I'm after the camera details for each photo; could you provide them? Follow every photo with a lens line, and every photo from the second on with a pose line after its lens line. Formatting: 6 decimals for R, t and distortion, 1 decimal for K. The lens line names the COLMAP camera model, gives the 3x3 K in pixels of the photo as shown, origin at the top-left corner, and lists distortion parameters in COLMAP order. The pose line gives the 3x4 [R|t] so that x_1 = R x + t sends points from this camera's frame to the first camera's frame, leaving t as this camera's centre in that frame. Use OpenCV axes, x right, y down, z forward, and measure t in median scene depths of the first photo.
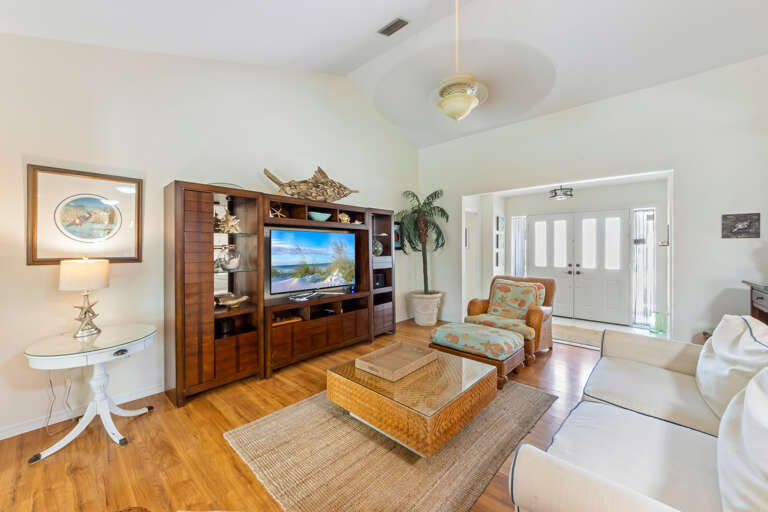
lens RADIAL K [[300.5, 0, 382.9], [0, 300.5, 244.8], [0, 0, 1]] dist [0.001213, -0.000915]
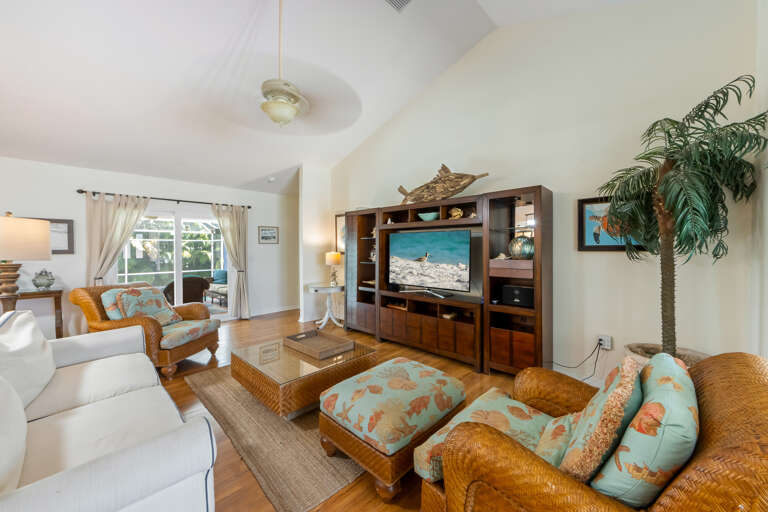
lens RADIAL K [[300.5, 0, 383.4], [0, 300.5, 253.7], [0, 0, 1]] dist [0.001213, -0.000915]
pose [[-0.035459, 0.023832, -0.999087, 0.779112], [0.012707, 0.999646, 0.023394, 0.005752], [0.999290, -0.011866, -0.035749, 0.844898]]
